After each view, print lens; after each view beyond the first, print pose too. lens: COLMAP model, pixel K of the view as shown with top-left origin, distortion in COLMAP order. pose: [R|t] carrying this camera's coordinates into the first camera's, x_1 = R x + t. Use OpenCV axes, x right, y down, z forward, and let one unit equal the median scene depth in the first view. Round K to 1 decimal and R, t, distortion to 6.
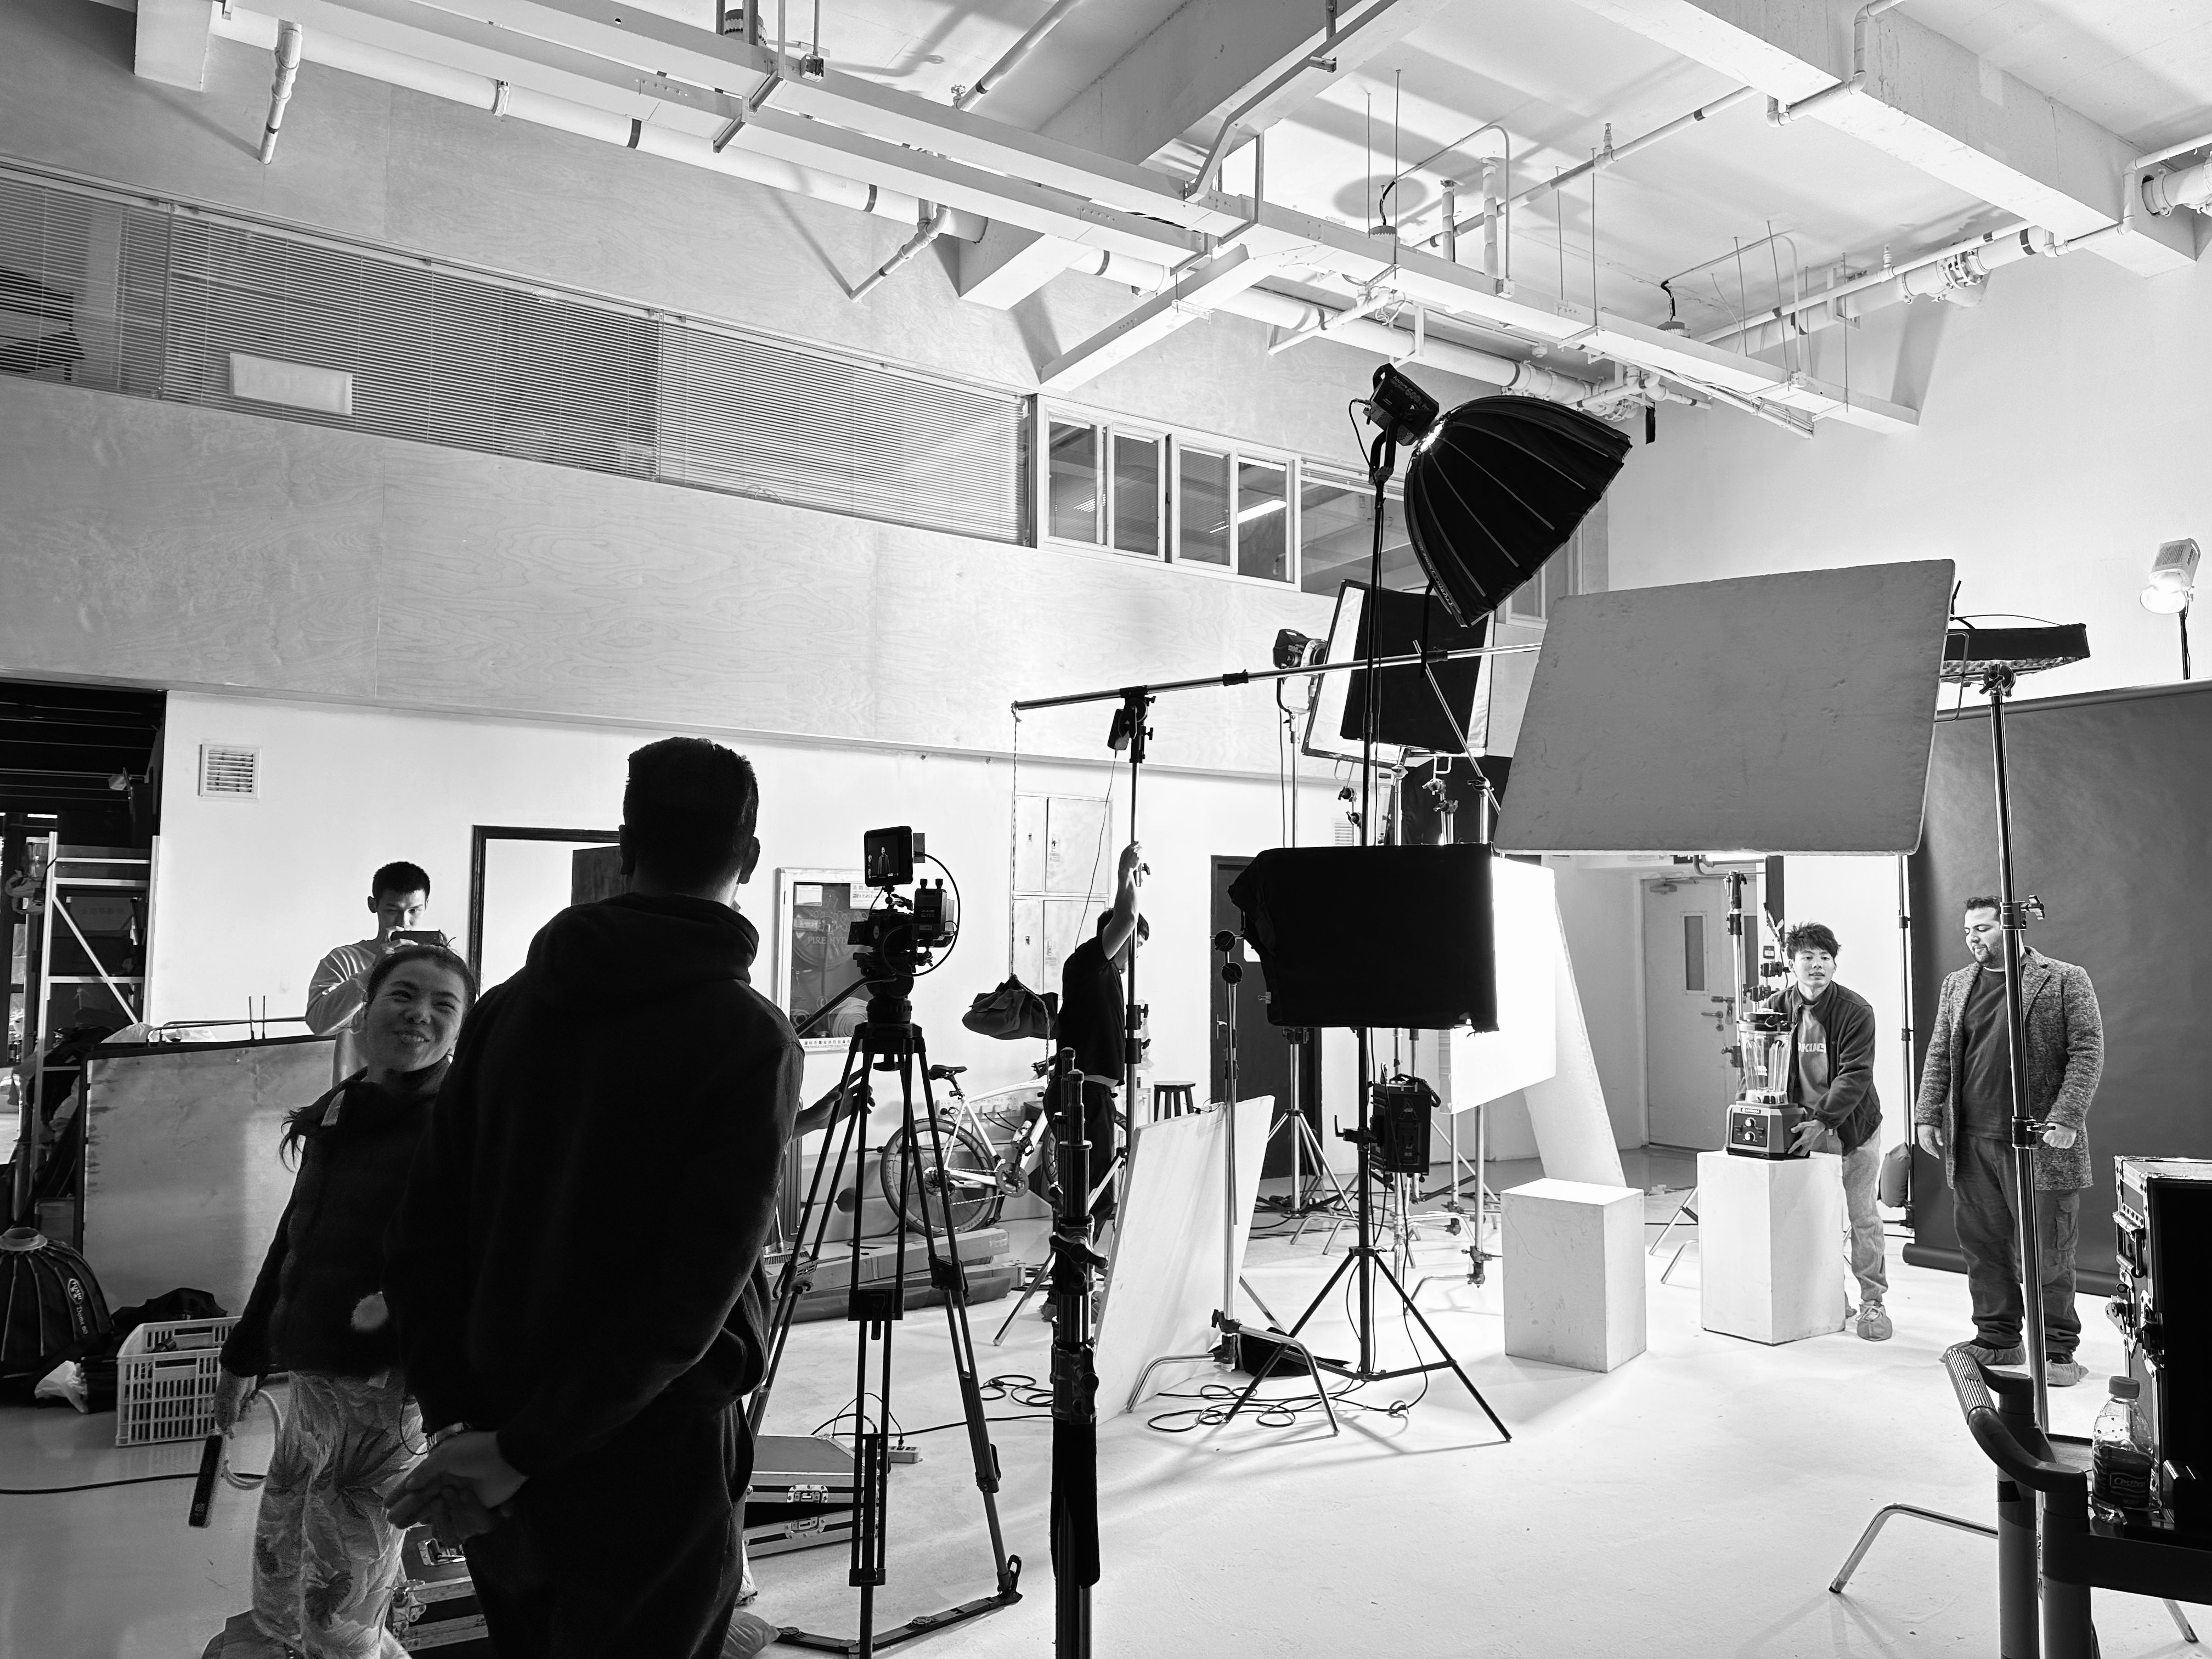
lens RADIAL K [[1528.8, 0, 1106.0], [0, 1528.8, 829.5], [0, 0, 1]] dist [0.057723, -0.091929]
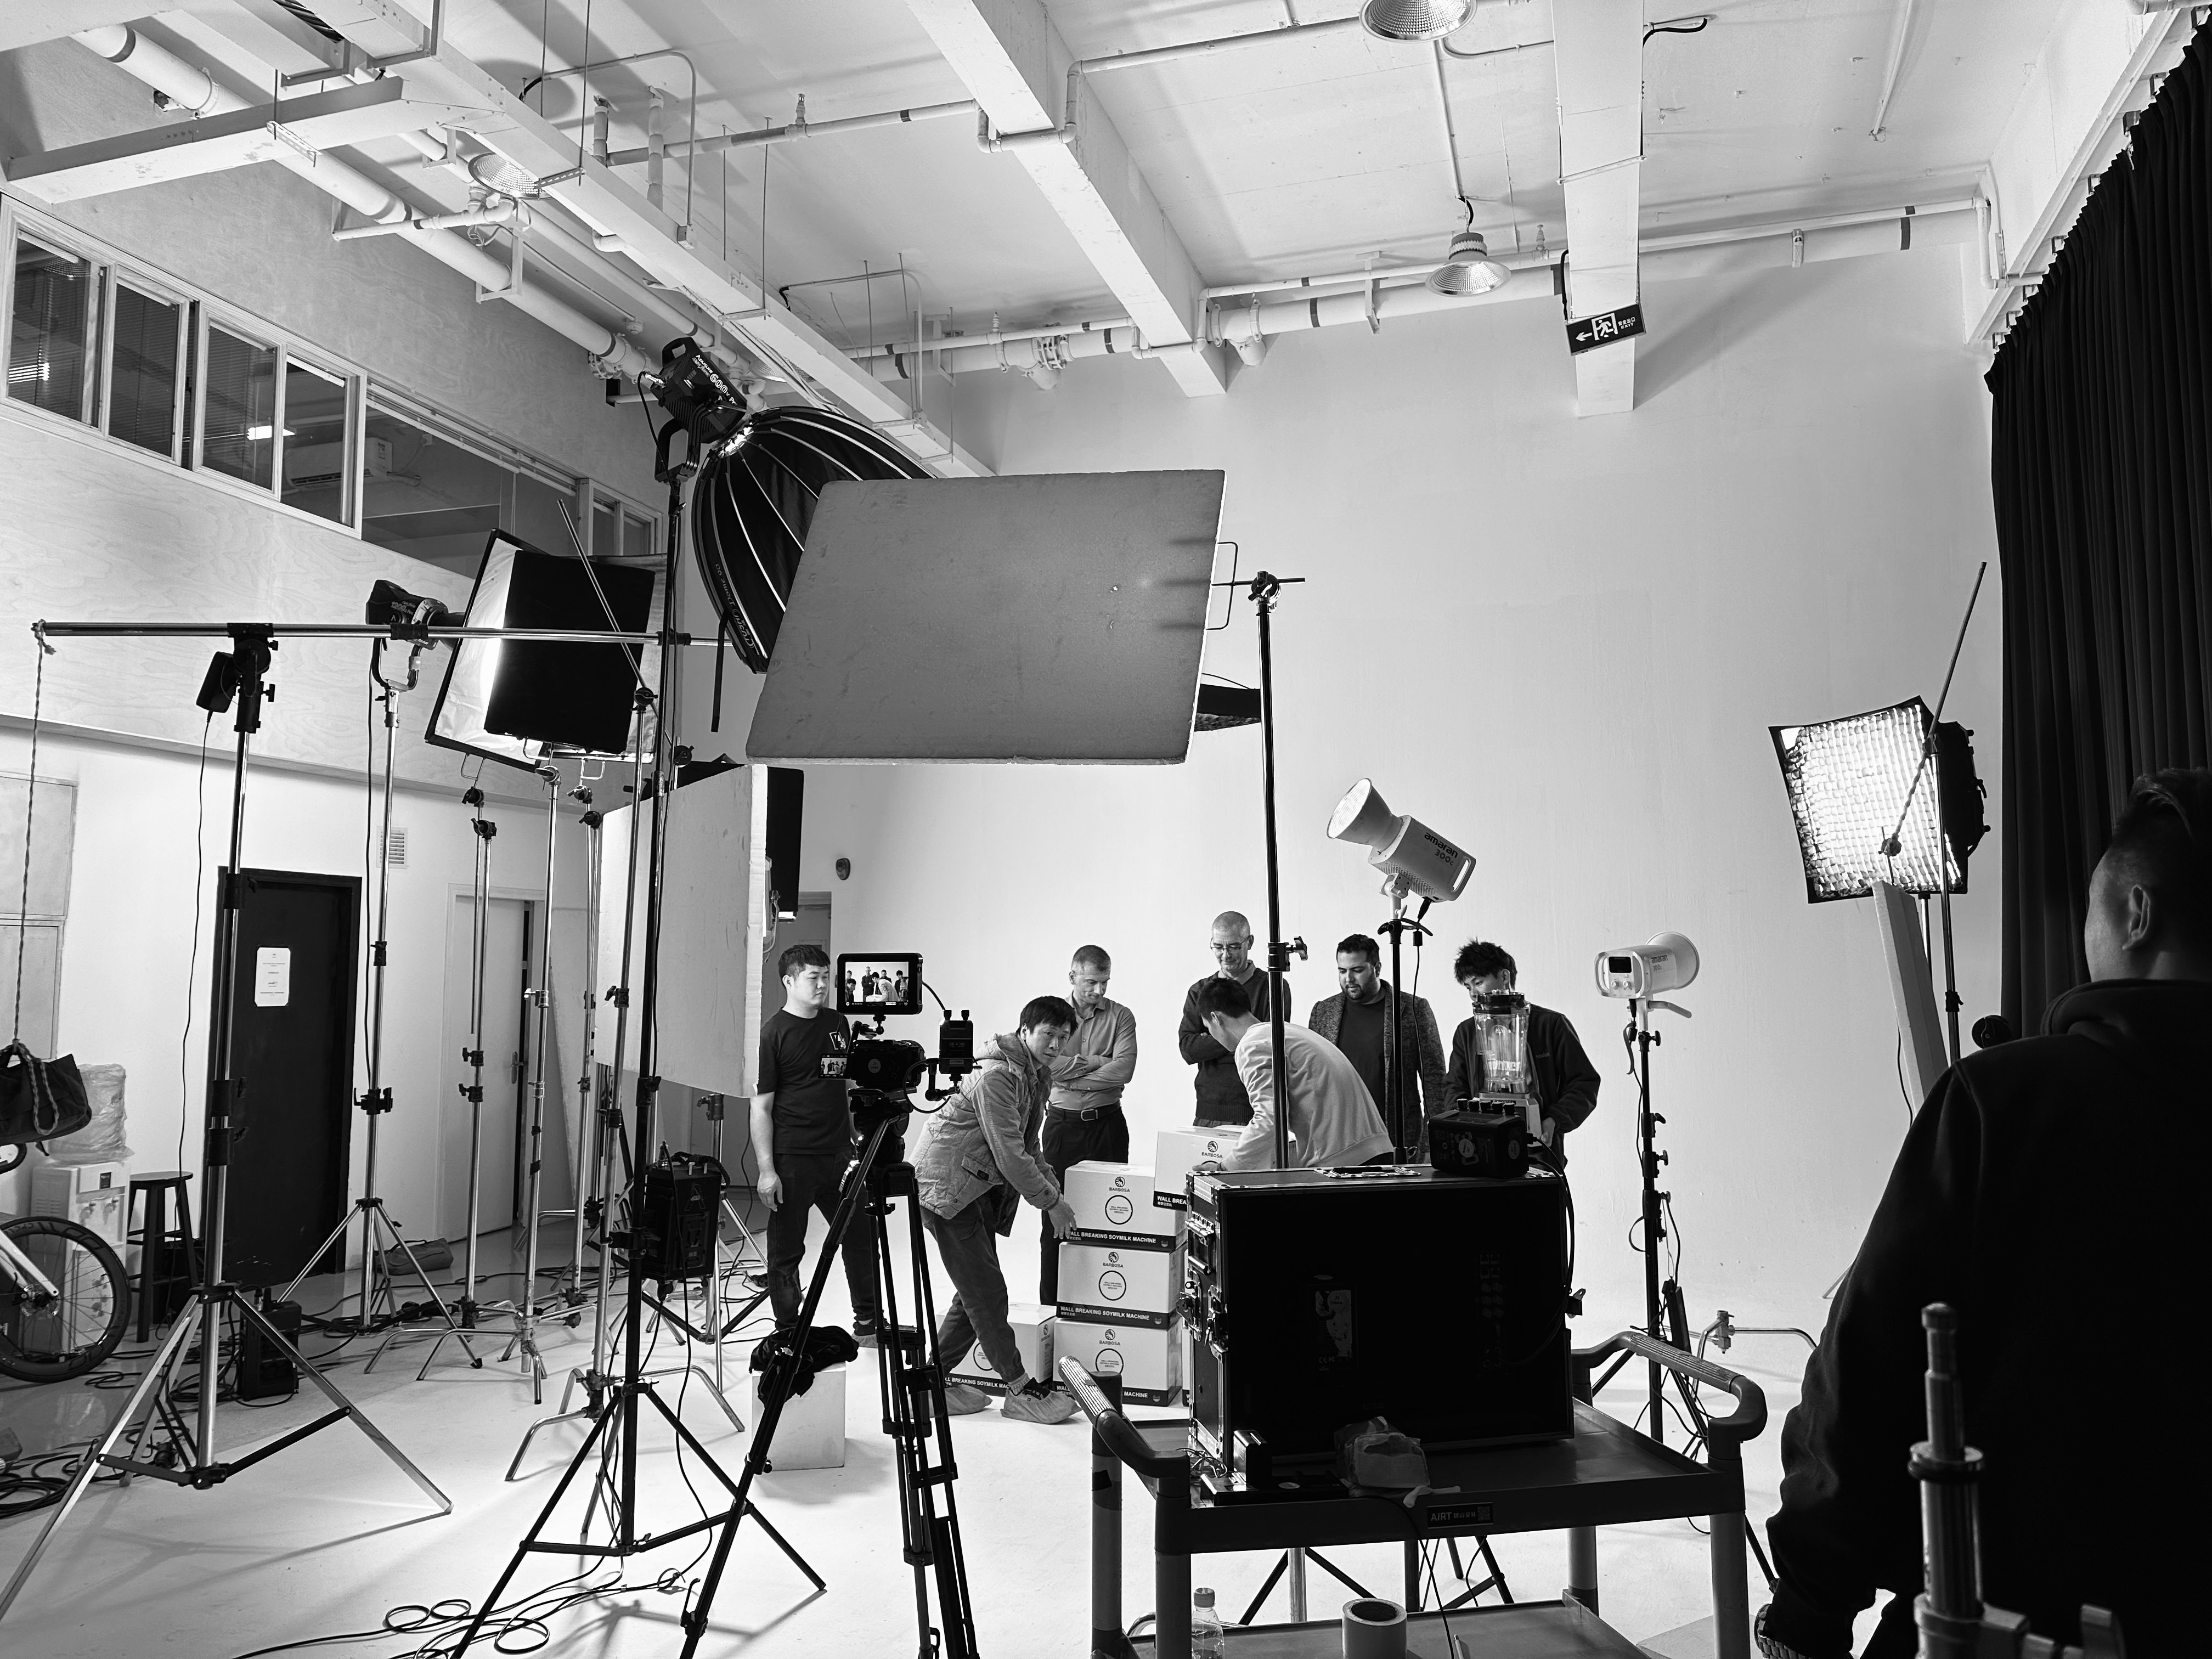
lens RADIAL K [[1546.4, 0, 1106.0], [0, 1546.4, 829.5], [0, 0, 1]] dist [0.007991, -0.029686]
pose [[0.760649, 0.054417, 0.646878, -0.105038], [-0.043246, 0.998514, -0.033145, 0.005983], [-0.647721, -0.002763, 0.761873, 0.155786]]
